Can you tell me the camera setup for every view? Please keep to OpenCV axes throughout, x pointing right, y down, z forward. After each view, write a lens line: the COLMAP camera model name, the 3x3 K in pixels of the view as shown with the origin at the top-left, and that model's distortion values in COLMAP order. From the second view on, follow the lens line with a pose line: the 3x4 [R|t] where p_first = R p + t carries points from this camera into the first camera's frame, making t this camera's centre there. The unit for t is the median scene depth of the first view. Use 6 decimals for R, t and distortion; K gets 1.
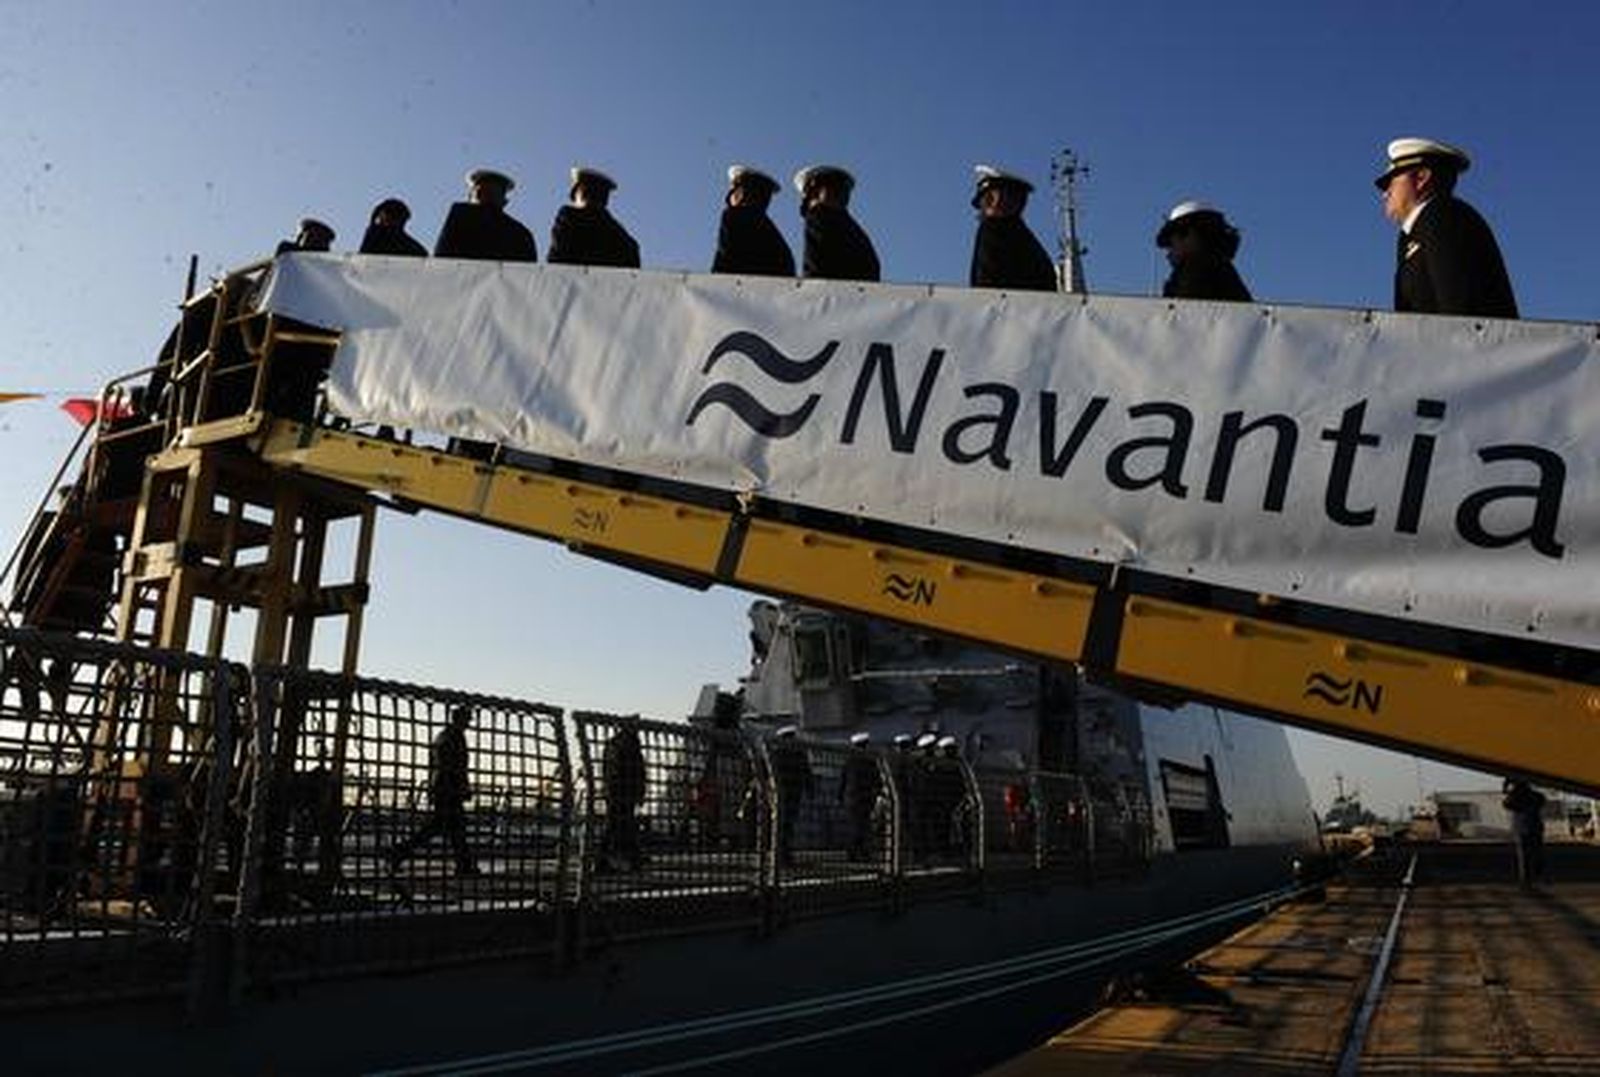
lens RADIAL K [[1093.1, 0, 800.7], [0, 1093.1, 508.6], [0, 0, 1]] dist [-0.001869, -0.037048]
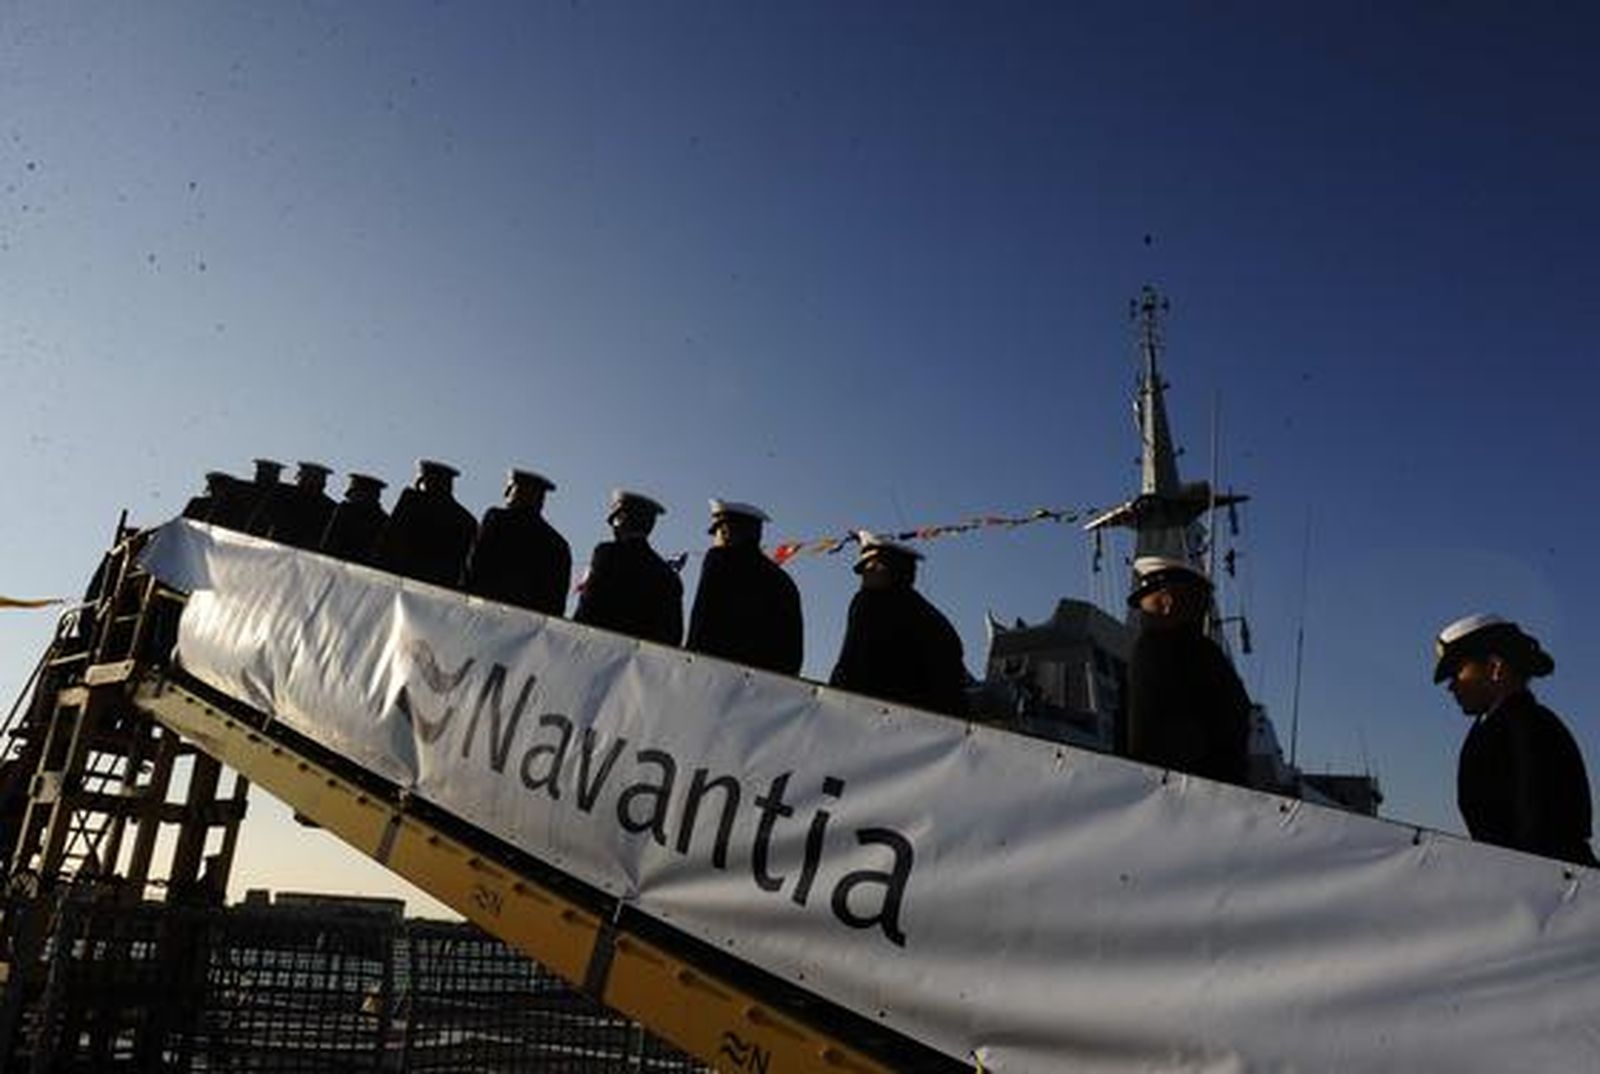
lens RADIAL K [[1091.1, 0, 798.9], [0, 1091.1, 507.5], [0, 0, 1]] dist [-0.022953, -0.002191]
pose [[0.991504, -0.010336, -0.129668, 0.545153], [-0.003330, 0.994494, -0.104743, -0.202159], [0.130036, 0.104284, 0.986010, -0.093082]]
